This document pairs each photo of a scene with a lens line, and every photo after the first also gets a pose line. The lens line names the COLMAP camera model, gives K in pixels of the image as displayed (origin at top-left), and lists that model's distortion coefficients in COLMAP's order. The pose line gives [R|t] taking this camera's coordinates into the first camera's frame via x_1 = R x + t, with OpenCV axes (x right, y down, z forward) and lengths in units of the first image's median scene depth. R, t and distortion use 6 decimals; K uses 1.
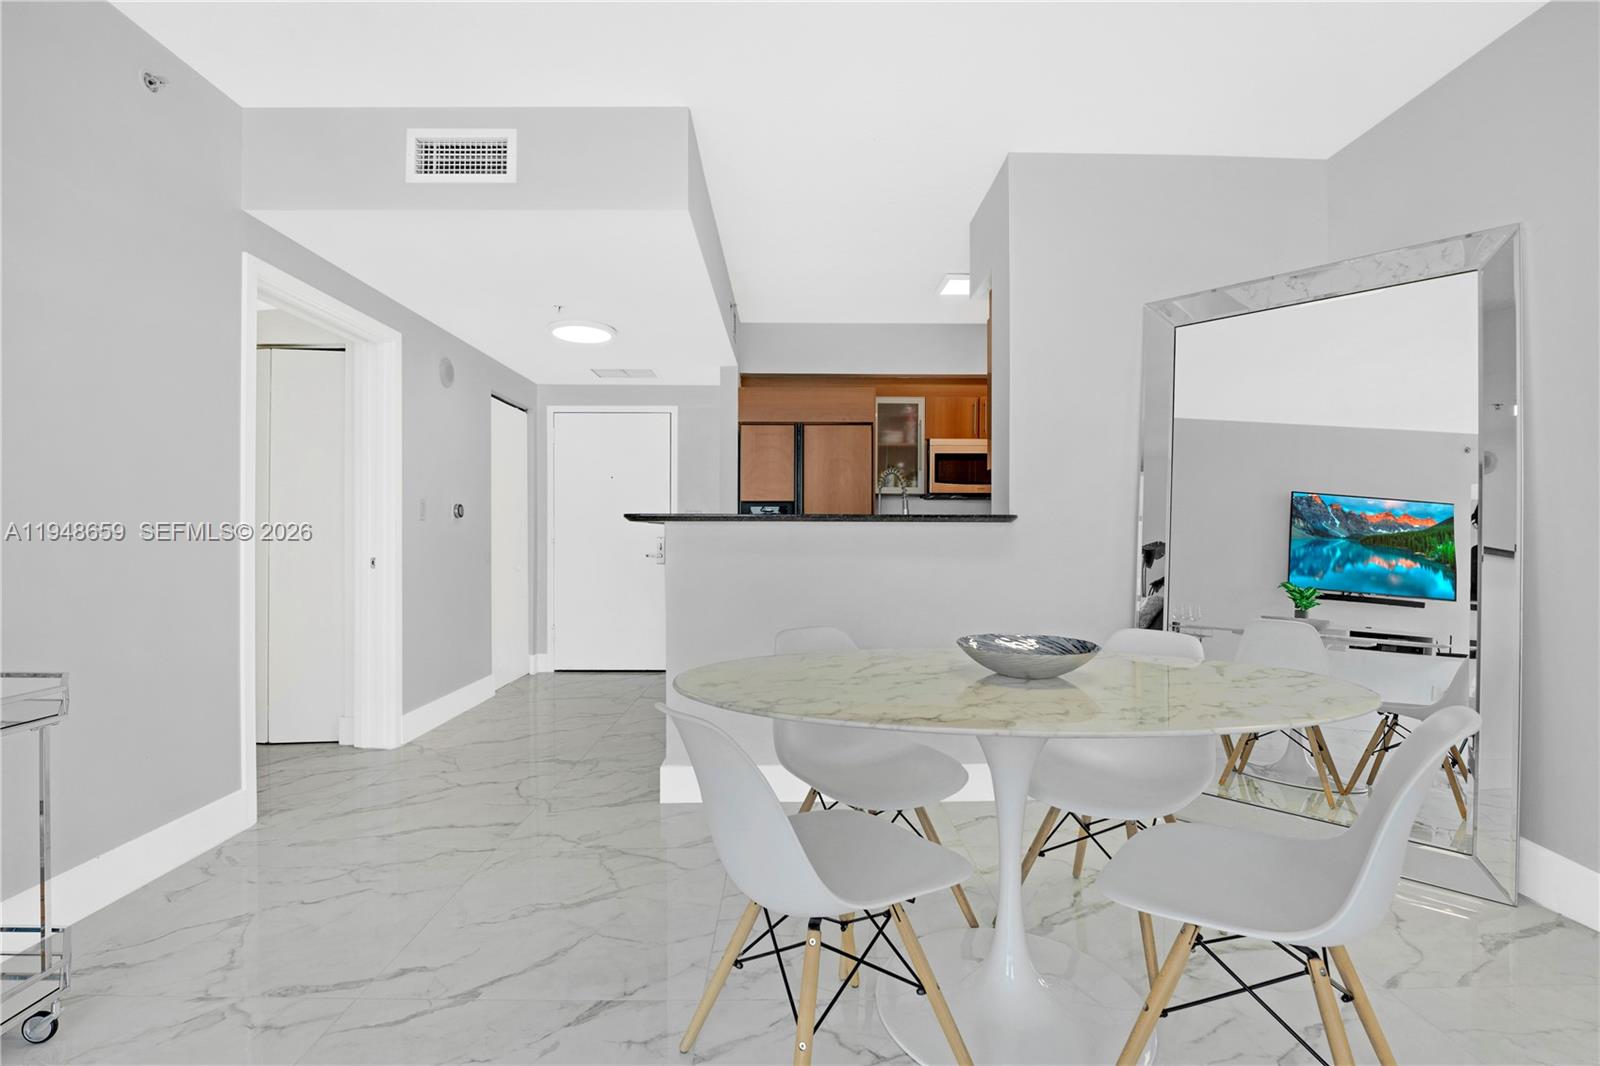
lens RADIAL K [[710.8, 0, 788.7], [0, 710.8, 530.5], [0, 0, 1]] dist [0.020791, -0.020746]
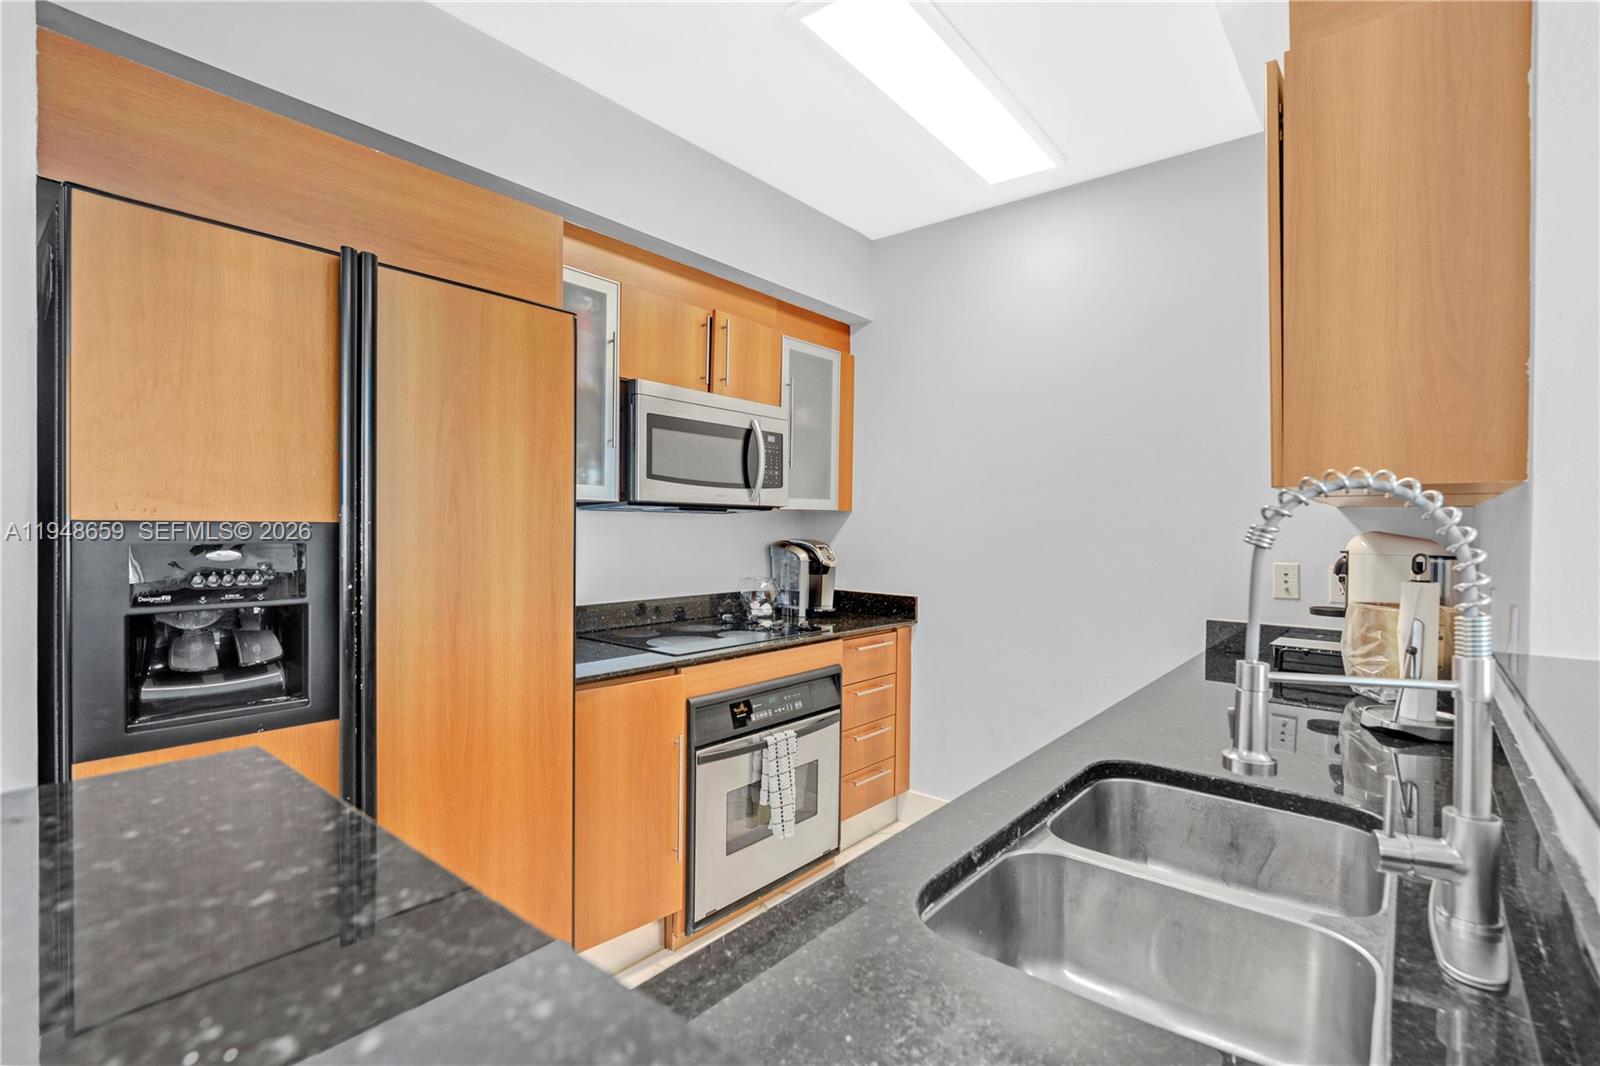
lens RADIAL K [[745.3, 0, 796.7], [0, 745.3, 539.3], [0, 0, 1]] dist [-0.016629, -0.000040]
pose [[0.633769, -0.012815, 0.773416, -0.096193], [-0.016515, 0.999411, 0.030092, -0.046305], [-0.773346, -0.031845, 0.633184, 0.633526]]
